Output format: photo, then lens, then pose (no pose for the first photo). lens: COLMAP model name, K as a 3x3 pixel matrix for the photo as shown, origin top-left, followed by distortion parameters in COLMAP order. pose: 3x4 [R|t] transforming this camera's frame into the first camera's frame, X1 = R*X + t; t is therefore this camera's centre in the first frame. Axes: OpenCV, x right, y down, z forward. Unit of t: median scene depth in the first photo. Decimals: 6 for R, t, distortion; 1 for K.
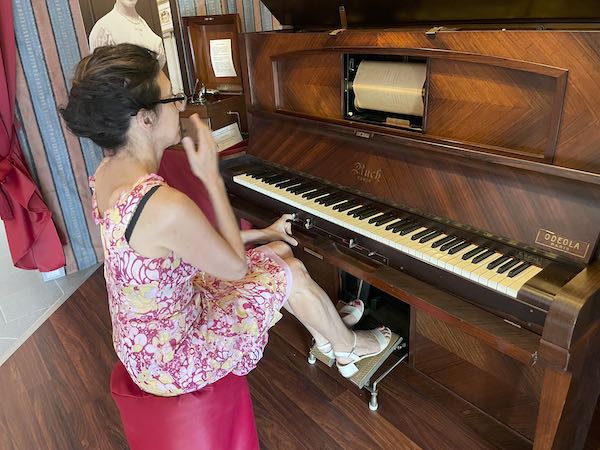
lens RADIAL K [[459.9, 0, 300.0], [0, 459.9, 225.0], [0, 0, 1]] dist [-0.001215, -0.007165]
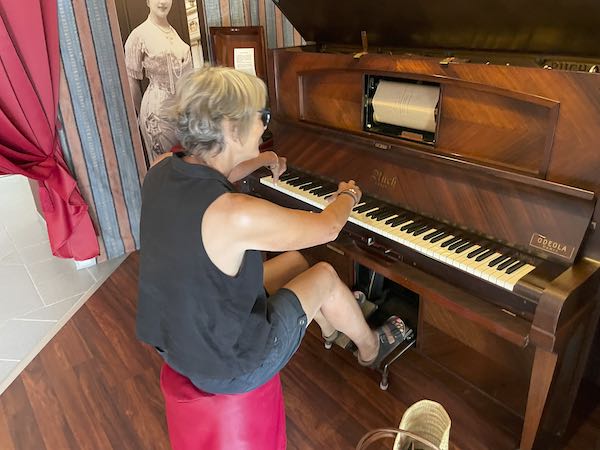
lens RADIAL K [[458.1, 0, 300.3], [0, 458.1, 219.7], [0, 0, 1]] dist [0.000705, 0.002731]
pose [[0.999806, 0.019664, 0.001109, -0.060062], [-0.019668, 0.999800, 0.003503, -0.014037], [-0.001040, -0.003524, 0.999993, -0.132783]]
